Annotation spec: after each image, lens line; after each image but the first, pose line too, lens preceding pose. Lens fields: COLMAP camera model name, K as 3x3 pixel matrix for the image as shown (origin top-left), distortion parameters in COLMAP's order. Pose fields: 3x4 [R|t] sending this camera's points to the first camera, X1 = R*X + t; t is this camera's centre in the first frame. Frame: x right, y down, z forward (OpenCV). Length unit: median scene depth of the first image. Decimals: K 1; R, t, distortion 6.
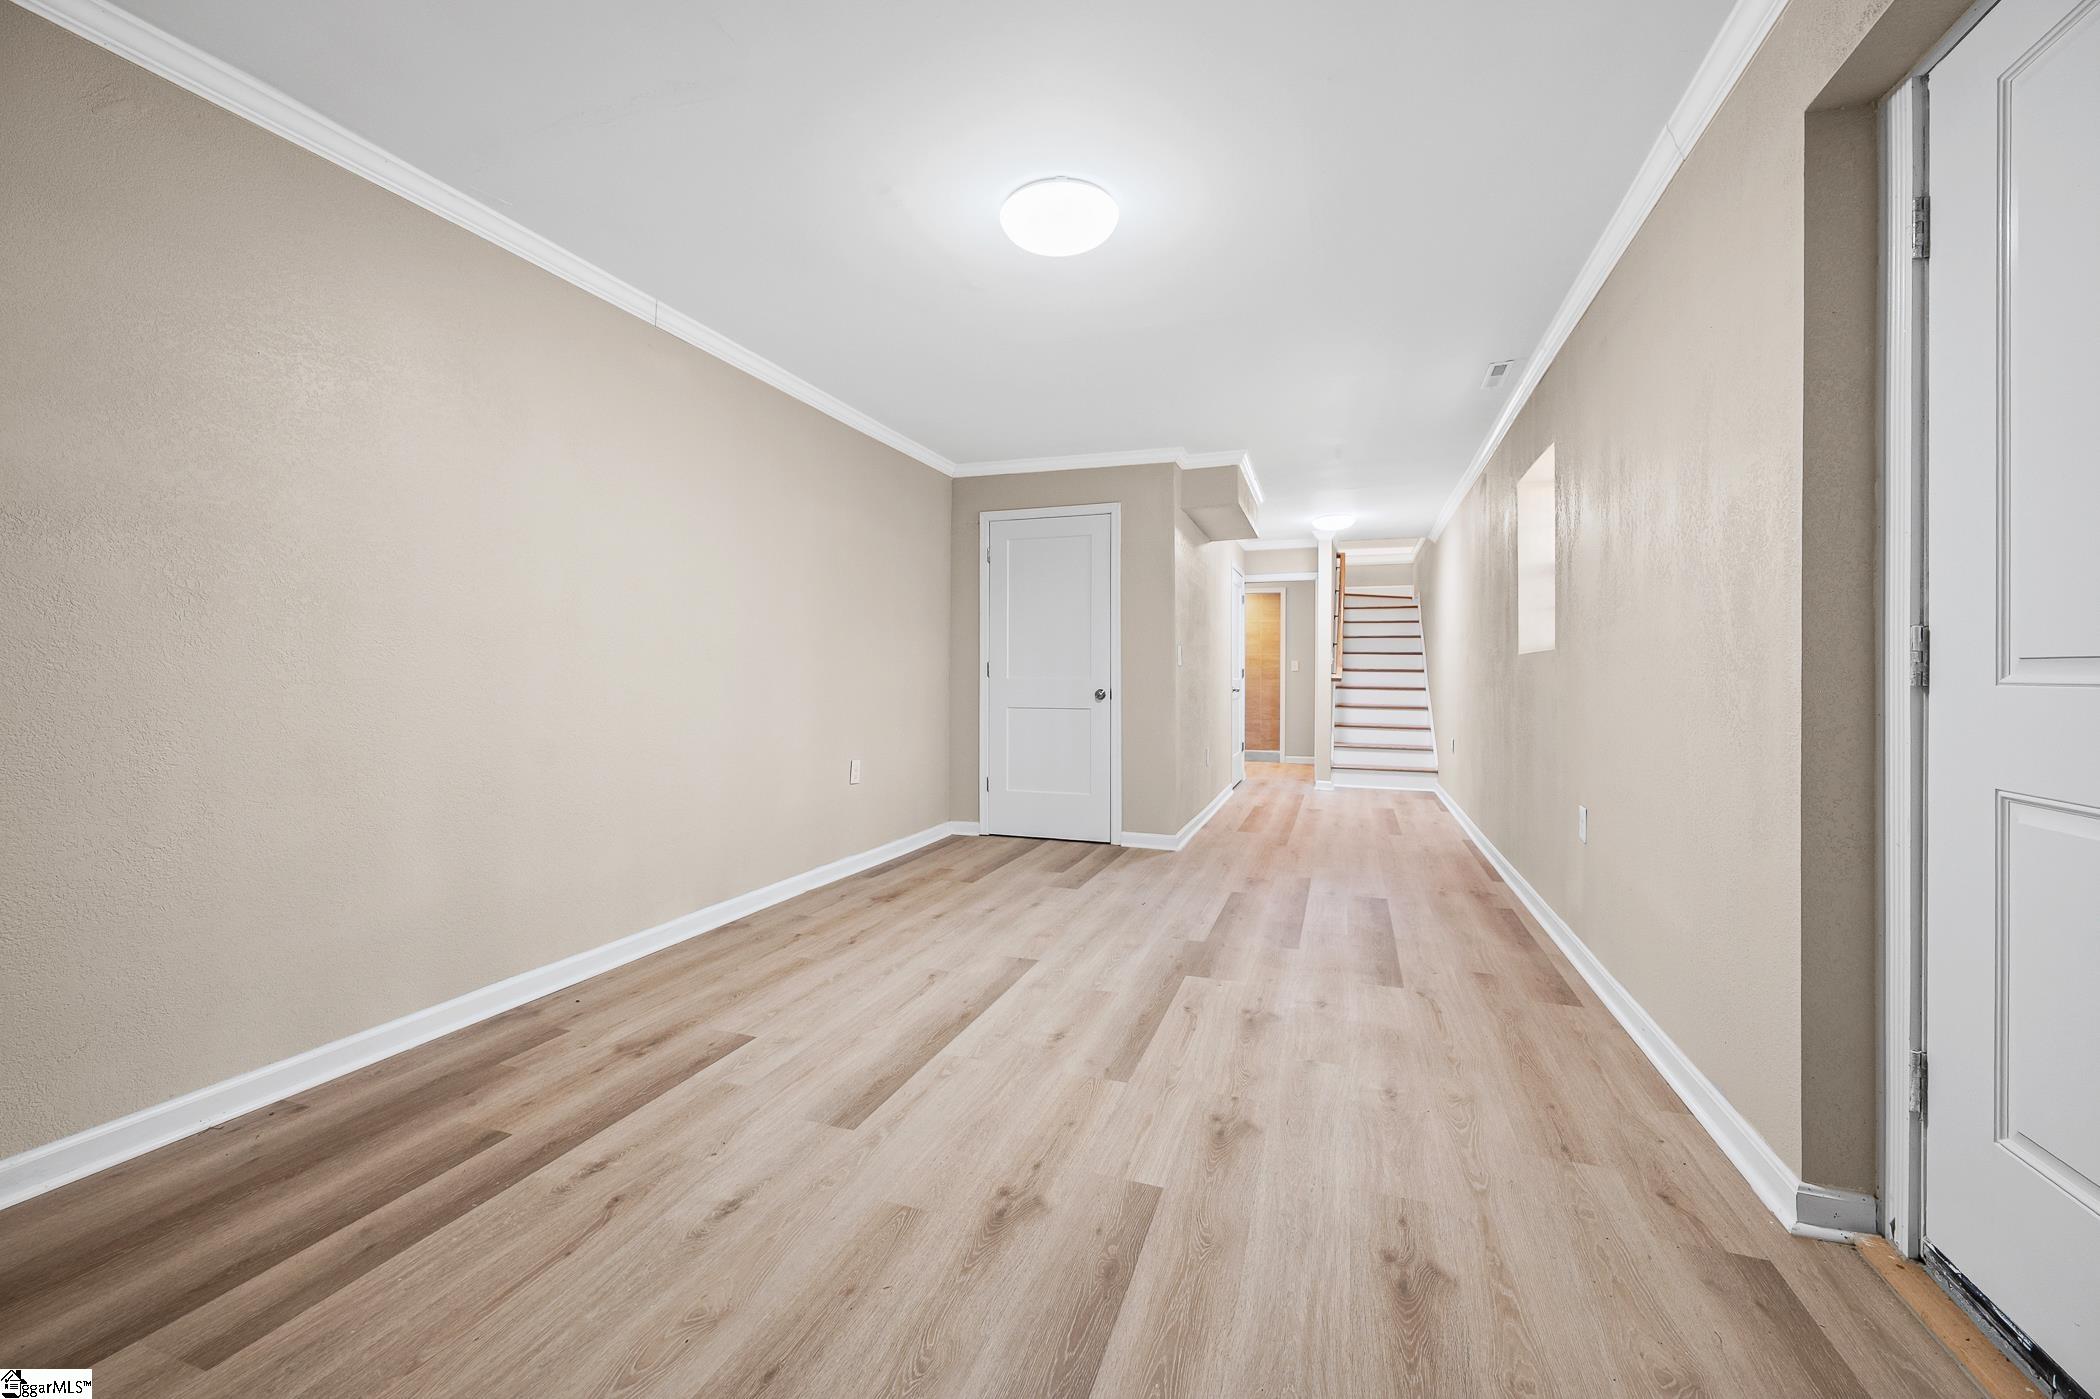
lens RADIAL K [[834.5, 0, 1096.9], [0, 834.5, 674.7], [0, 0, 1]] dist [-0.000607, -0.000091]
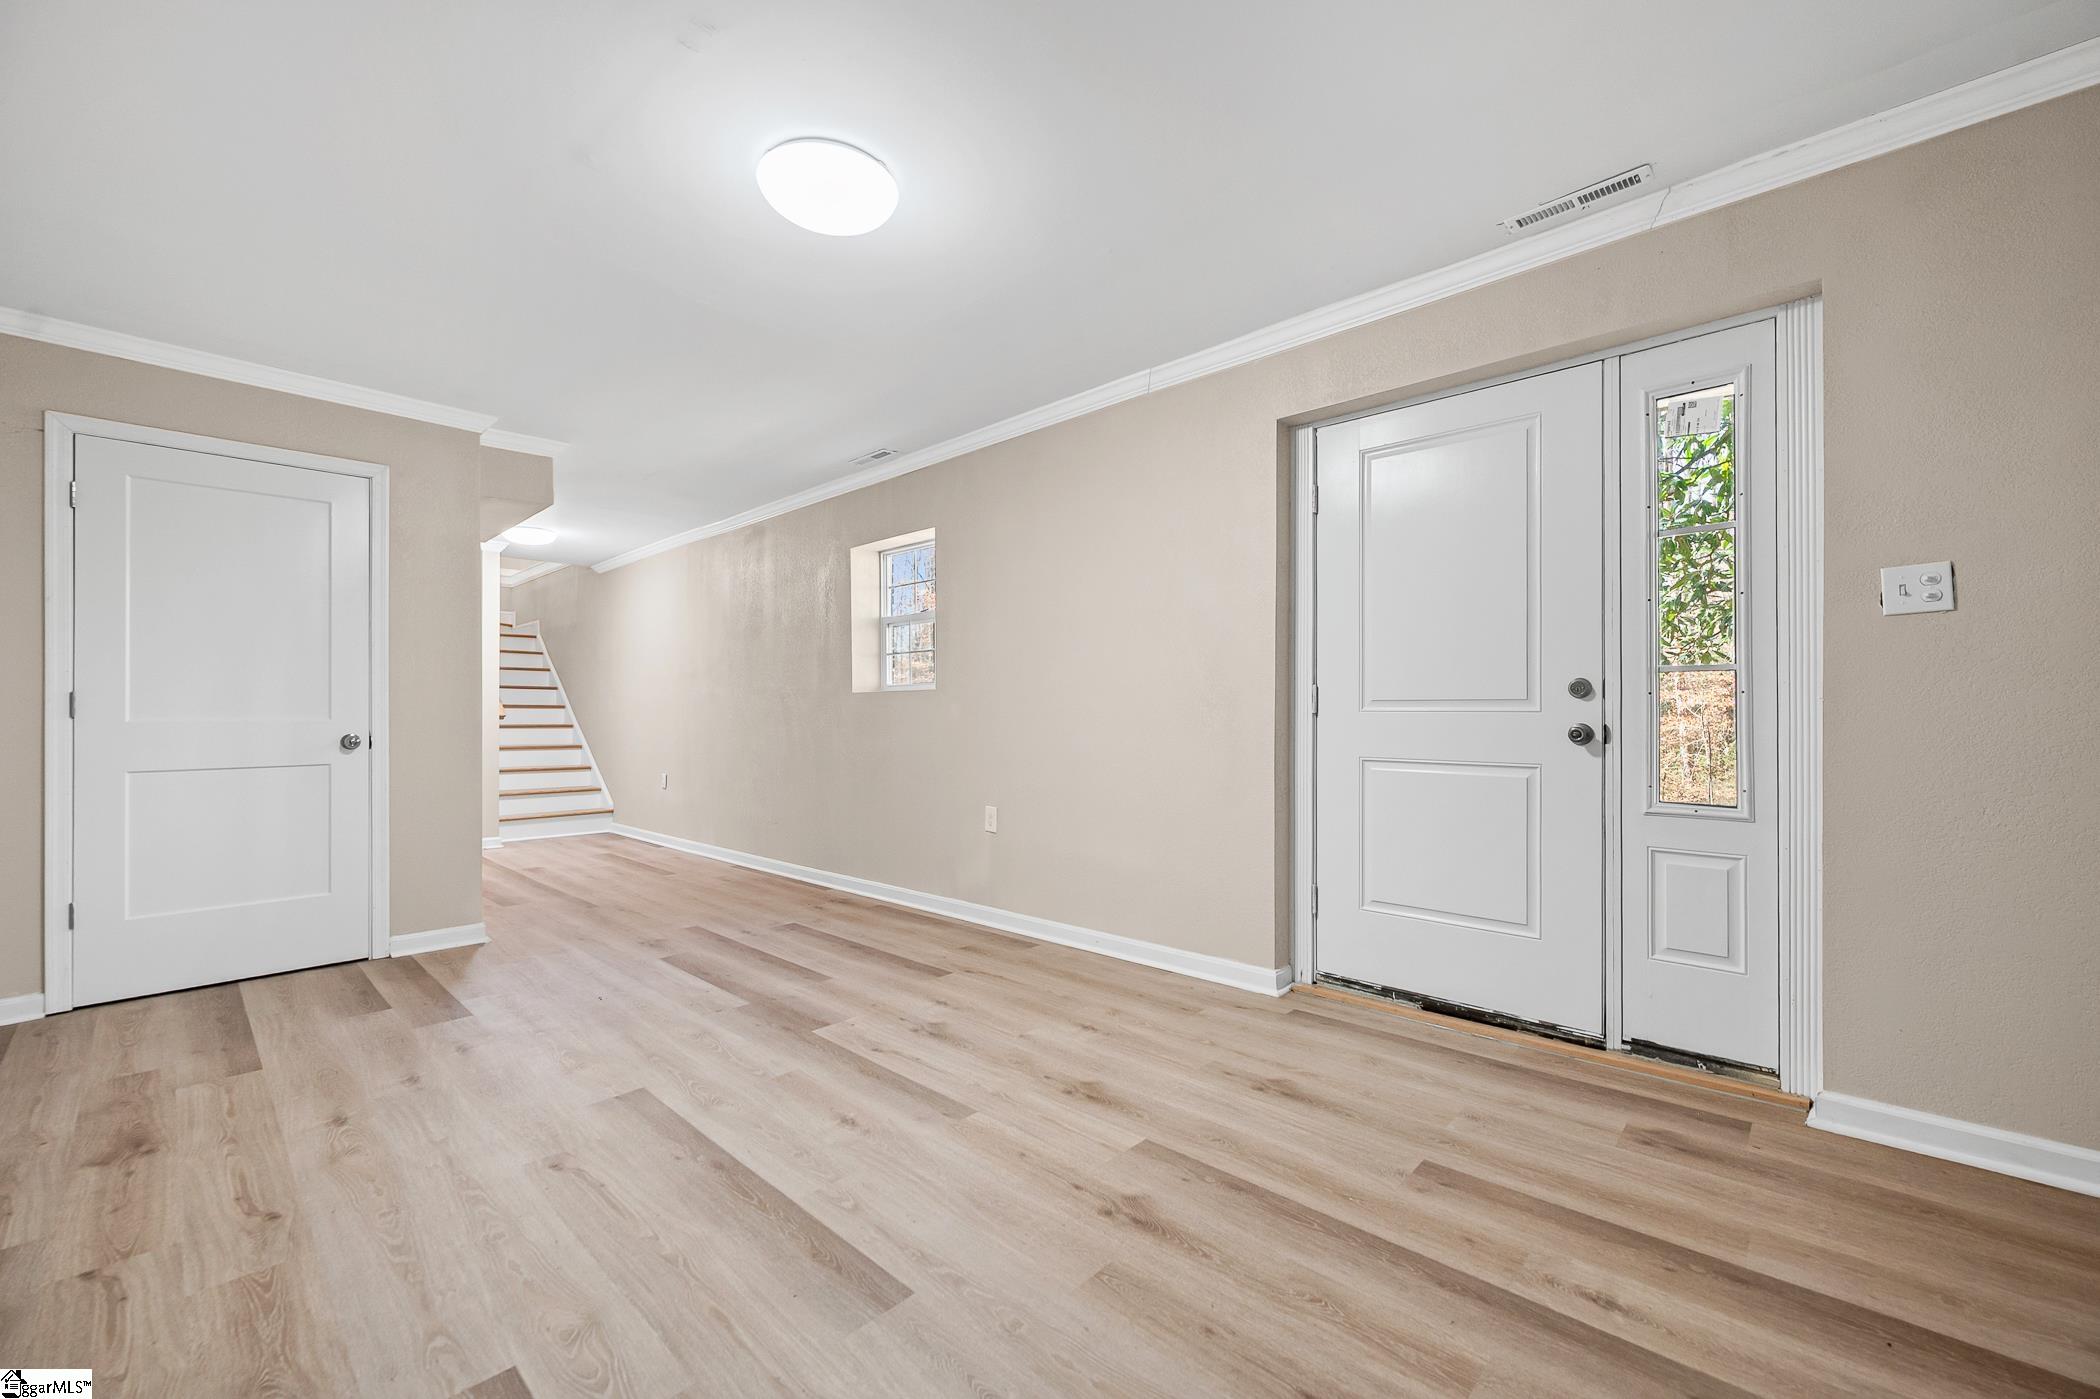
lens RADIAL K [[834.5, 0, 1018.9], [0, 834.5, 708.3], [0, 0, 1]] dist [-0.000607, -0.000091]
pose [[0.433794, -0.002697, 0.901008, -0.706264], [0.004728, 0.999989, 0.000717, -0.002970], [-0.901000, 0.003949, 0.433802, 0.421171]]
